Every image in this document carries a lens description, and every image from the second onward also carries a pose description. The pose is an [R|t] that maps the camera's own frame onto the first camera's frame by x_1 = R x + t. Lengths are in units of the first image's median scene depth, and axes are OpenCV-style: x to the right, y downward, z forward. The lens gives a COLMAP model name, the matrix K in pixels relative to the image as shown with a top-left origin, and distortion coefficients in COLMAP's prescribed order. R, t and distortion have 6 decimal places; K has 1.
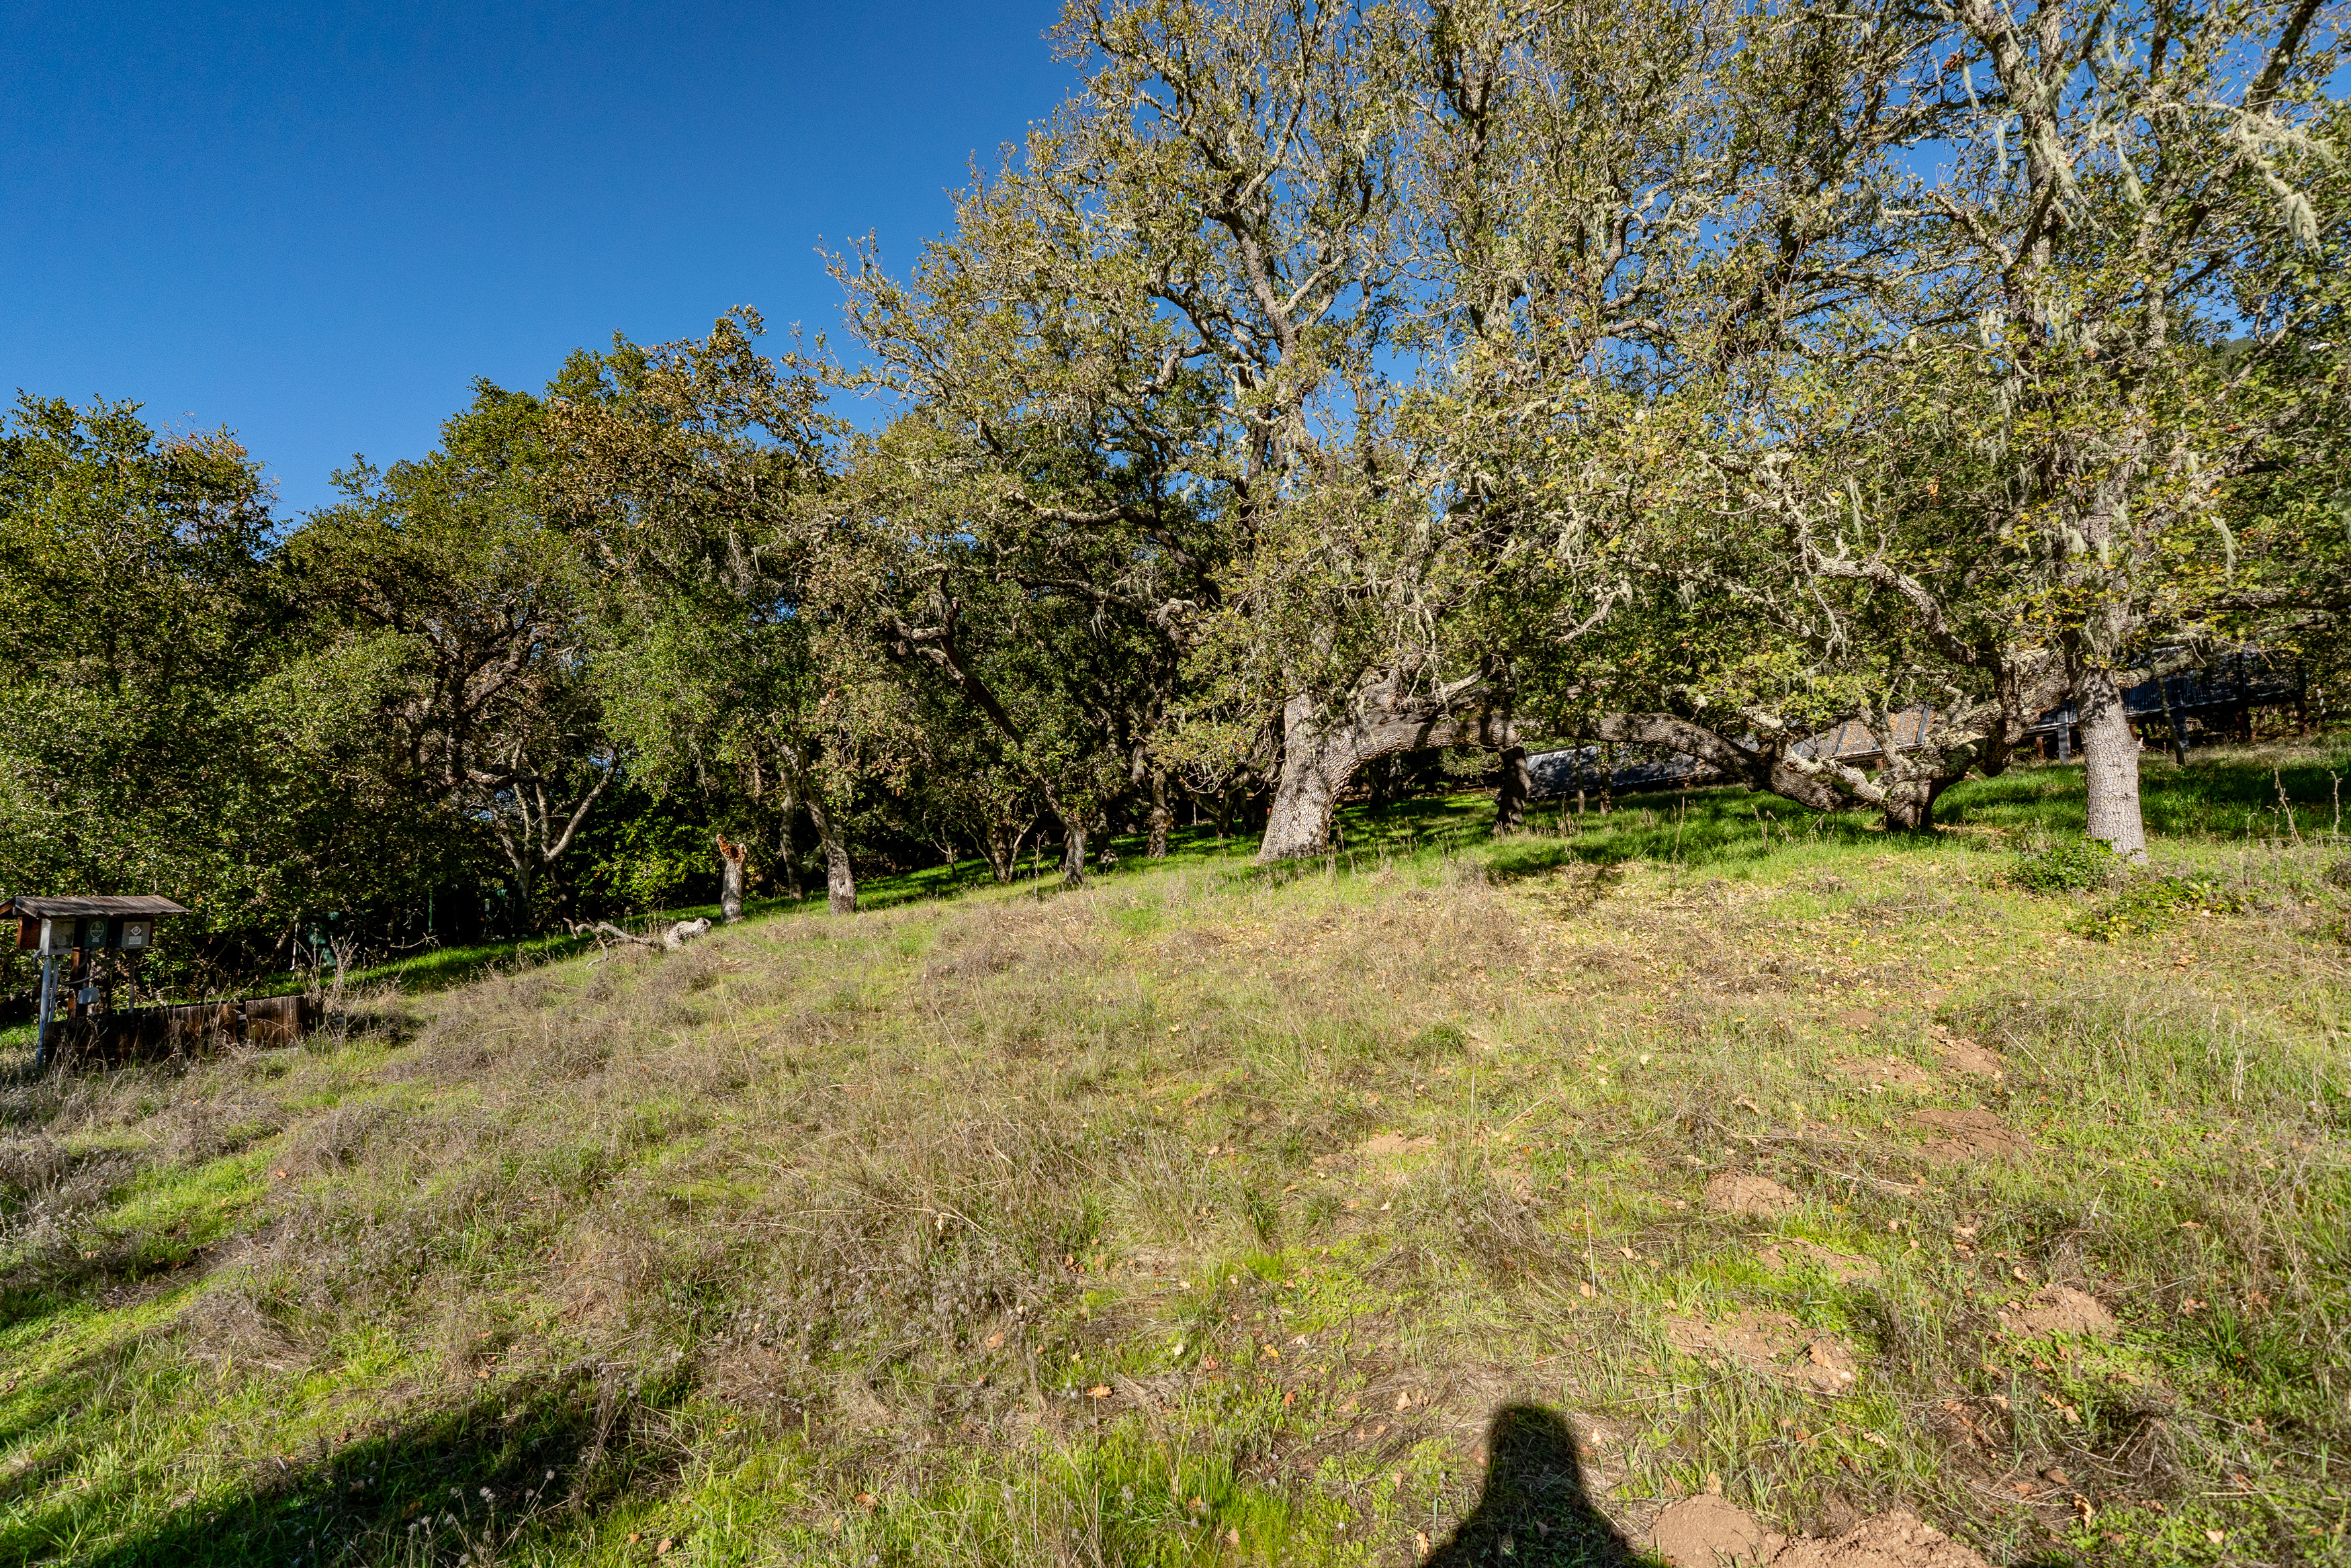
lens RADIAL K [[984.8, 0, 1163.7], [0, 984.8, 784.5], [0, 0, 1]] dist [-0.001064, -0.000305]
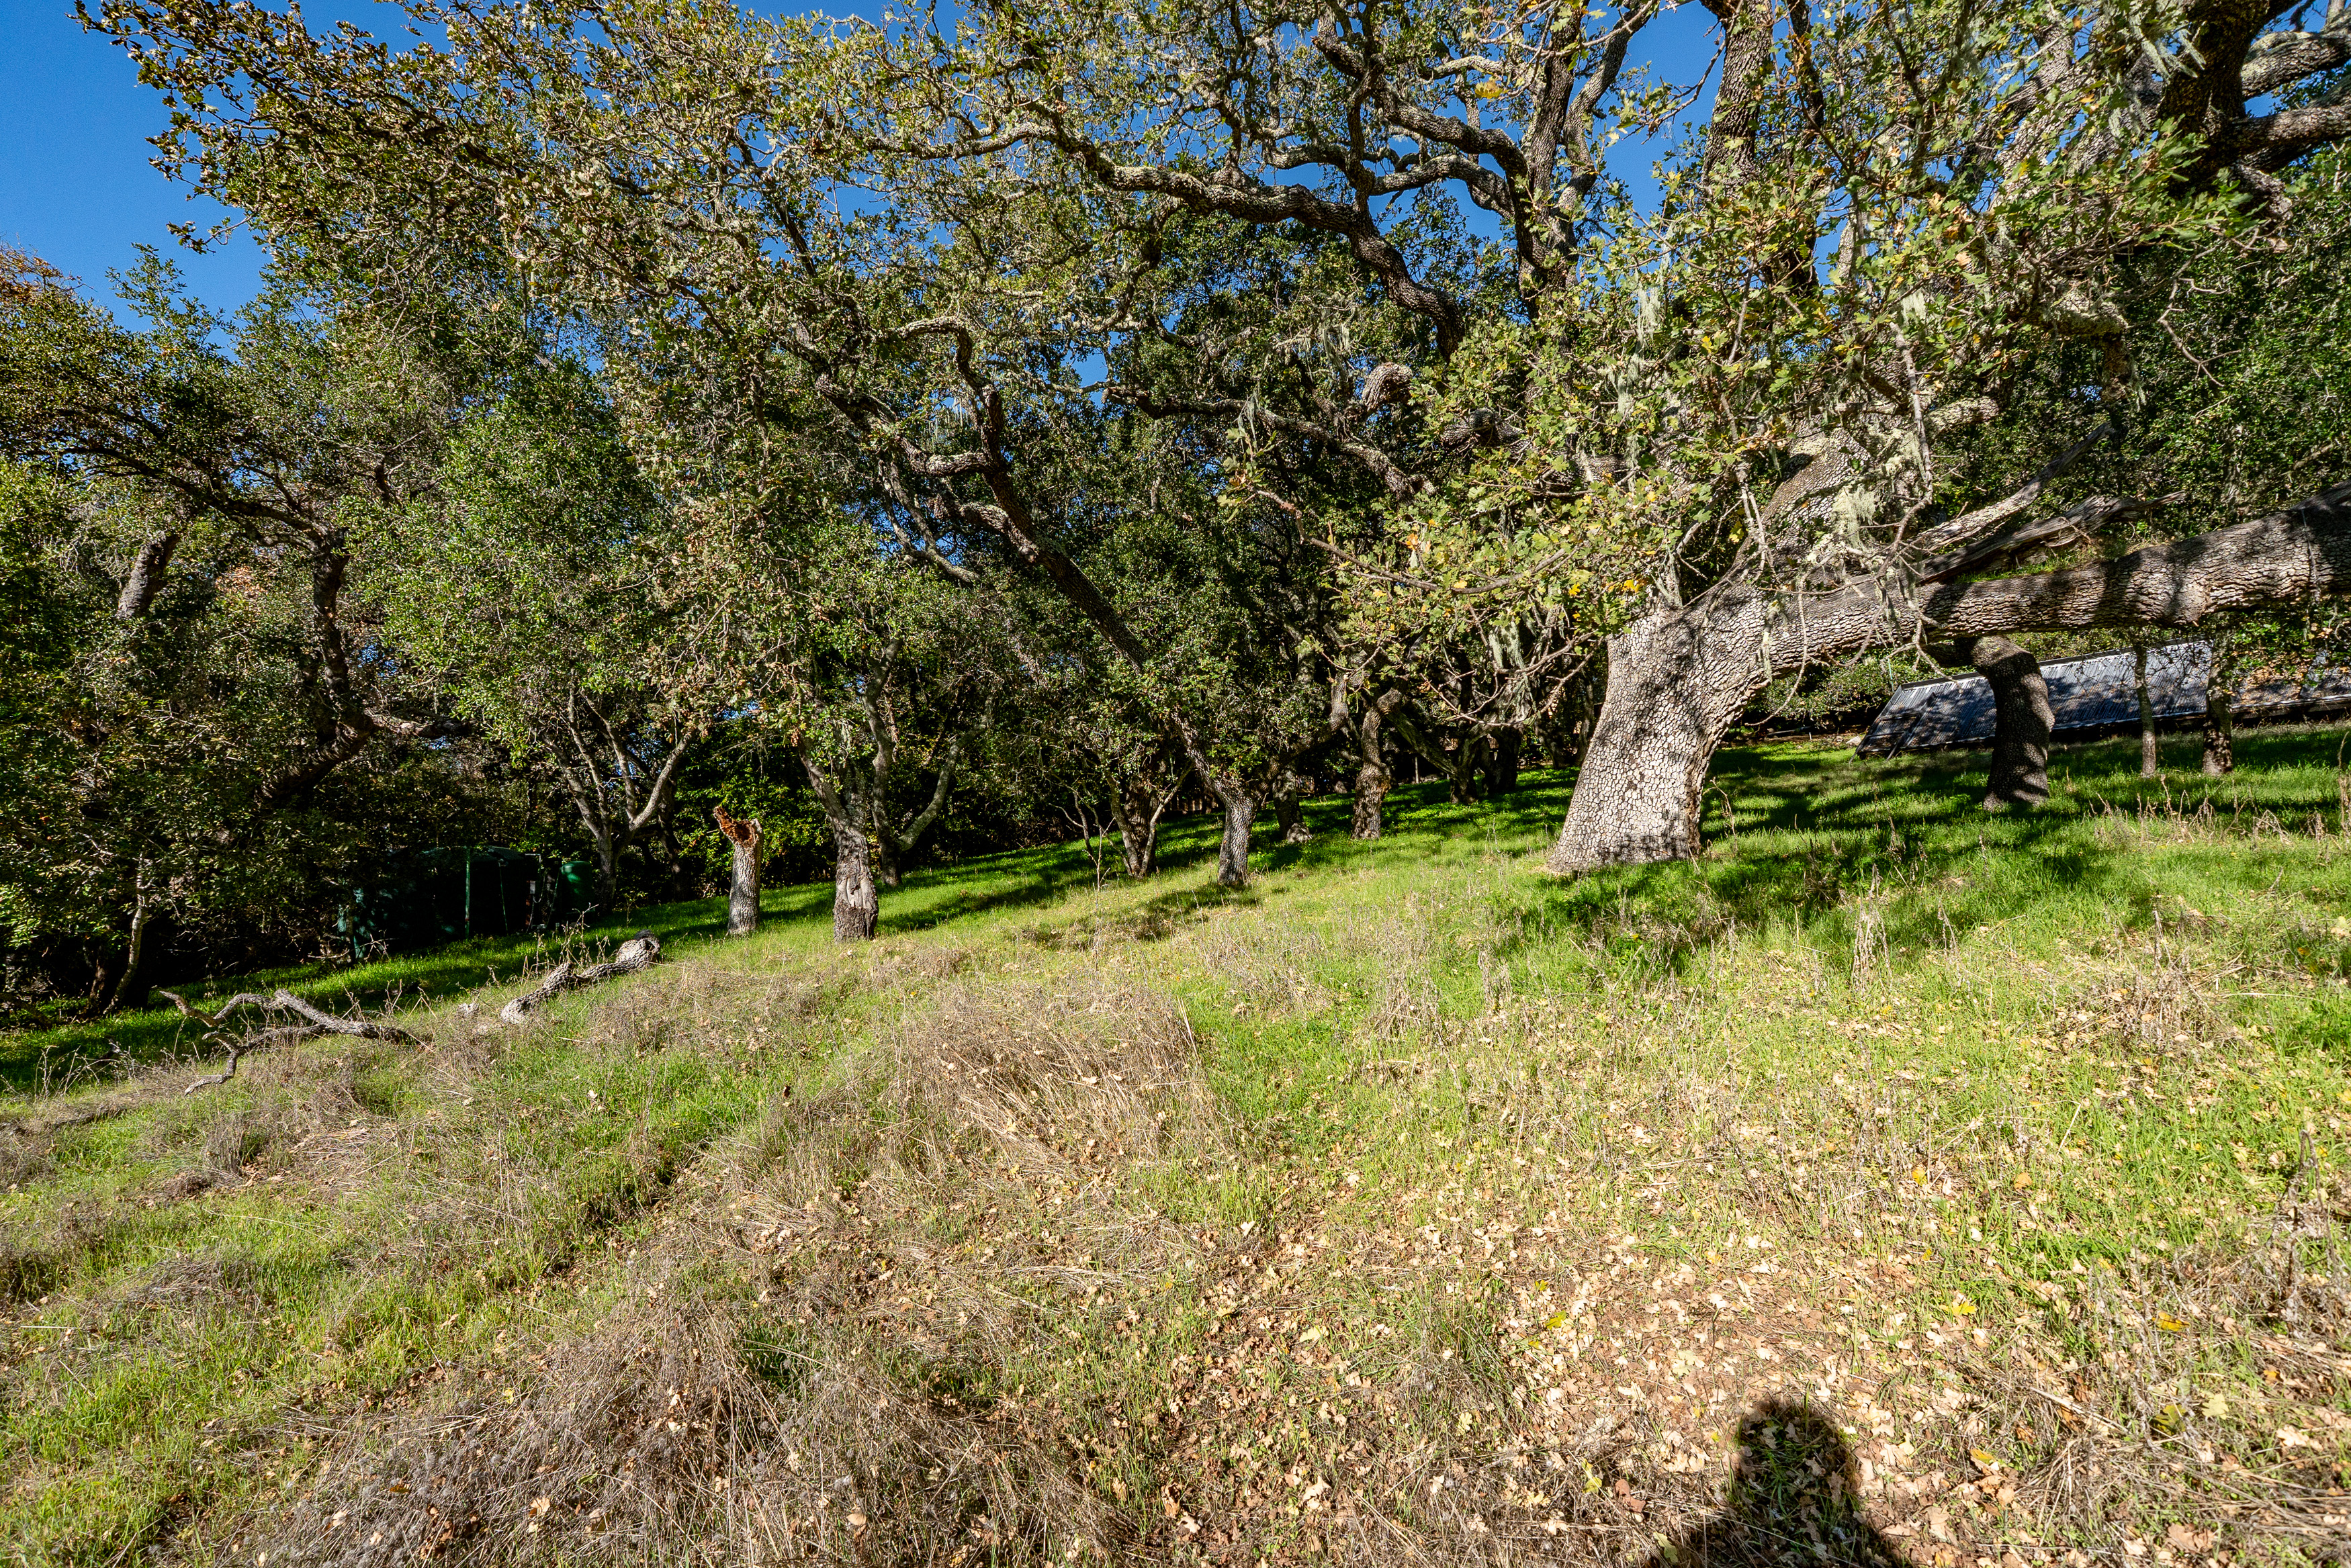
lens RADIAL K [[984.8, 0, 1163.7], [0, 984.8, 784.5], [0, 0, 1]] dist [-0.001064, -0.000305]
pose [[0.976919, 0.000981, -0.213608, 0.001389], [0.008887, 0.998937, 0.045229, 0.006689], [0.213425, -0.046084, 0.975872, 0.372748]]
